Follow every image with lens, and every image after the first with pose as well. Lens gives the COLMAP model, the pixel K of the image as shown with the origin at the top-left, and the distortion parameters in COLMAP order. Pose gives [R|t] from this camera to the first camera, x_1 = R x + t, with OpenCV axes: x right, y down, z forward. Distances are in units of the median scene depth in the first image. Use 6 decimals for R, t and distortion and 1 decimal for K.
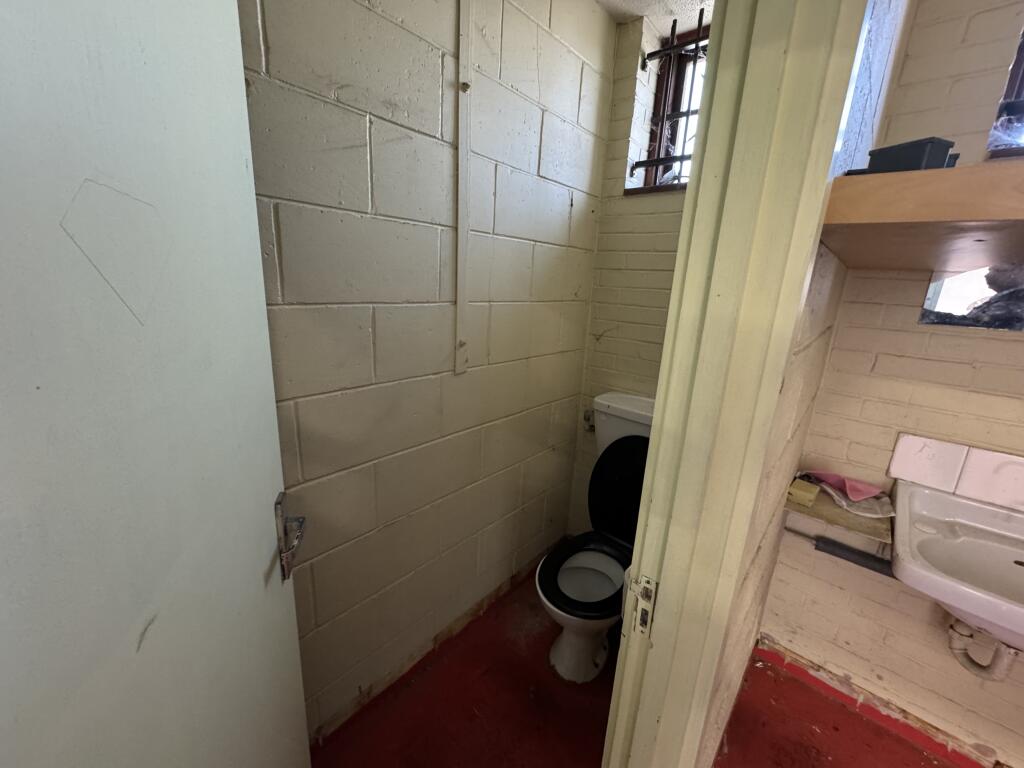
lens RADIAL K [[406.1, 0, 511.4], [0, 406.1, 383.8], [0, 0, 1]] dist [-0.000285, -0.000312]
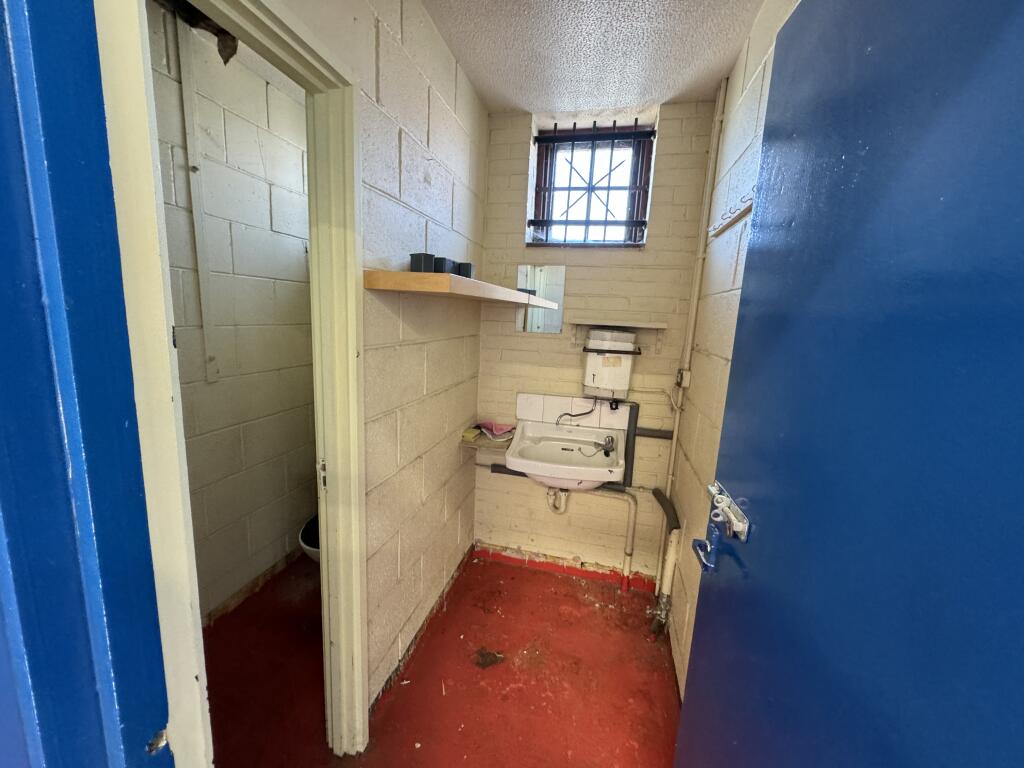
lens RADIAL K [[406.1, 0, 510.4], [0, 406.1, 383.3], [0, 0, 1]] dist [-0.000285, -0.000312]
pose [[0.887596, -0.087707, 0.452196, 0.125800], [0.114287, 0.992941, -0.031741, 0.123863], [-0.446219, 0.079854, 0.891354, -0.535327]]
